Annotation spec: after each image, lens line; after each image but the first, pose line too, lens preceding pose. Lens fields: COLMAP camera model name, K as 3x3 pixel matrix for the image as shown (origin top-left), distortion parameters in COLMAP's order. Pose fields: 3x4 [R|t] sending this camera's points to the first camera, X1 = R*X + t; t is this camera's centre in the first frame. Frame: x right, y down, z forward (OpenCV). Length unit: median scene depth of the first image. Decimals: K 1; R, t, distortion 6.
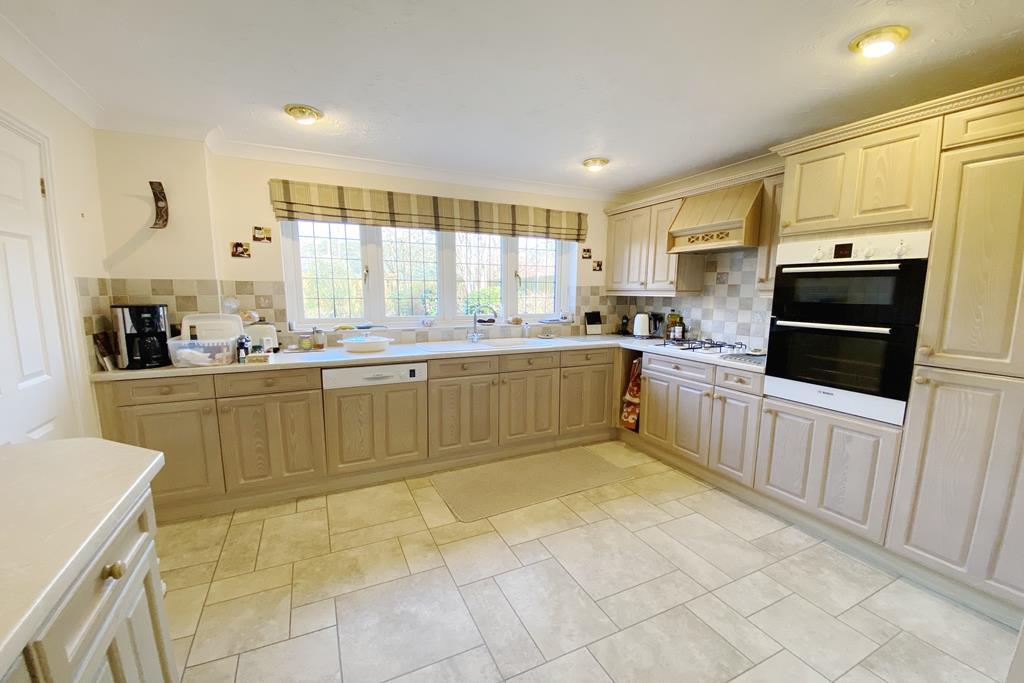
lens RADIAL K [[411.6, 0, 507.9], [0, 411.6, 355.9], [0, 0, 1]] dist [0.040719, -0.030263]
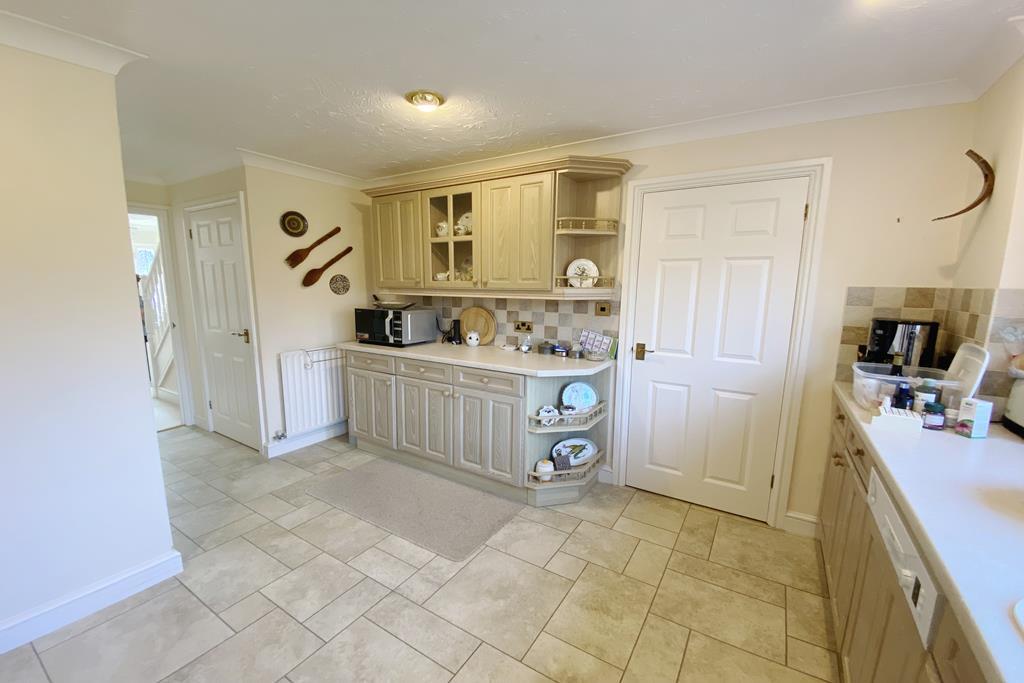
lens RADIAL K [[414.3, 0, 509.1], [0, 414.3, 347.0], [0, 0, 1]] dist [0.023898, -0.014745]
pose [[-0.846126, 0.068457, -0.528568, 0.164104], [-0.093195, 0.957436, 0.273188, -0.179535], [0.524771, 0.280412, -0.803732, 1.017688]]
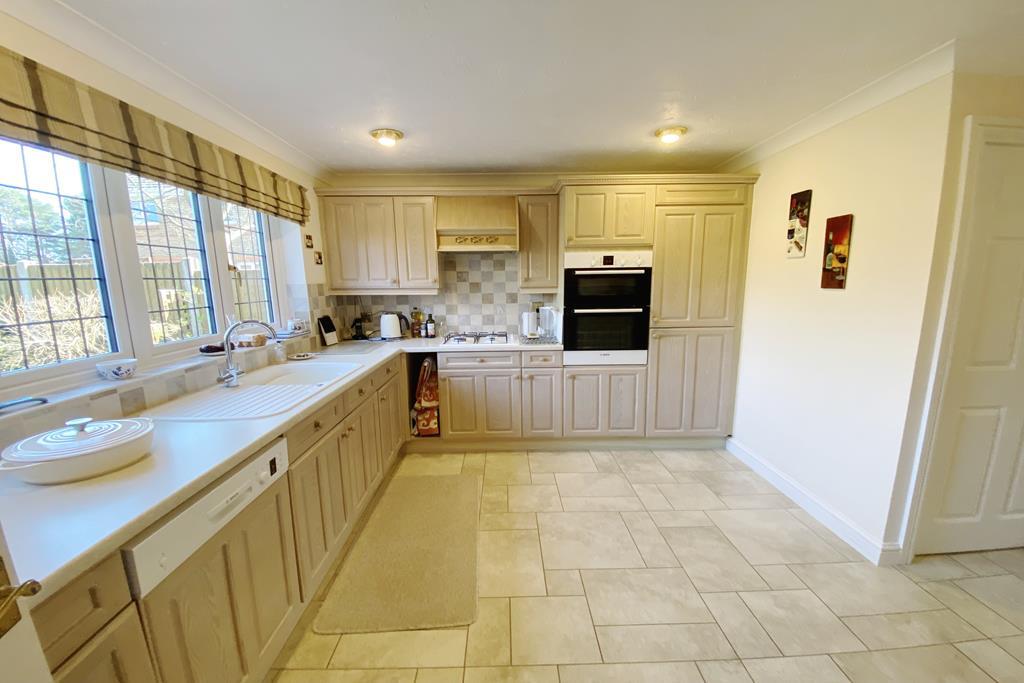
lens RADIAL K [[411.6, 0, 507.9], [0, 411.6, 355.9], [0, 0, 1]] dist [0.040719, -0.030263]
pose [[0.418244, -0.173440, 0.891622, -0.532917], [0.156049, 0.980727, 0.117573, -0.102864], [-0.894830, 0.089963, 0.437248, 0.496879]]
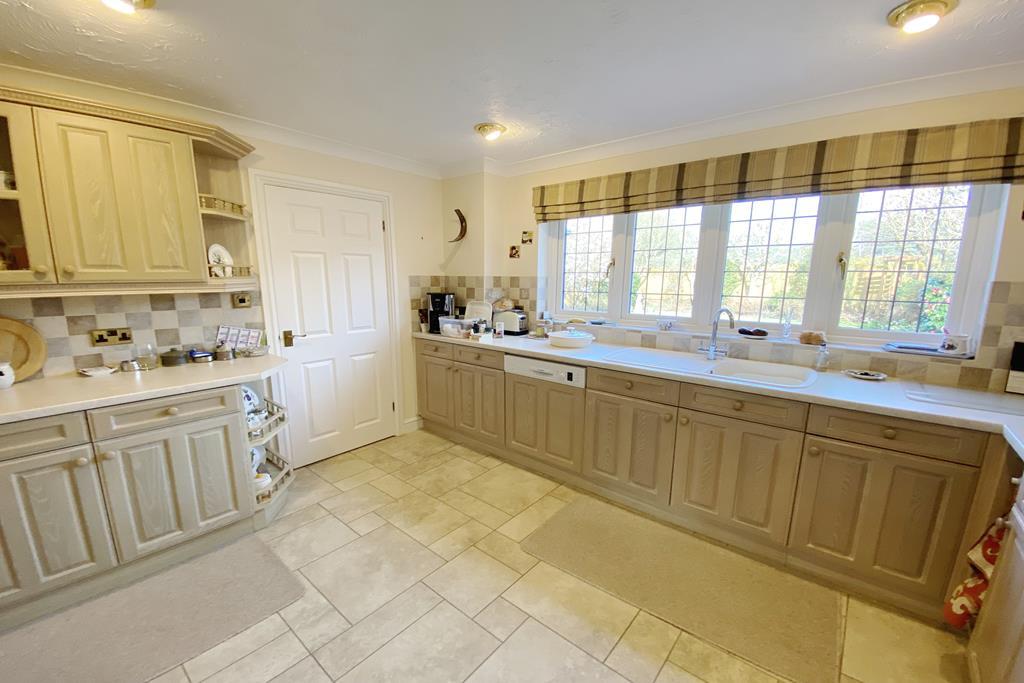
lens RADIAL K [[411.6, 0, 507.9], [0, 411.6, 355.9], [0, 0, 1]] dist [0.040719, -0.030263]
pose [[0.407919, 0.175014, -0.896087, 0.518156], [-0.143378, 0.981558, 0.126439, -0.097913], [0.901690, 0.076903, 0.425489, 0.468331]]
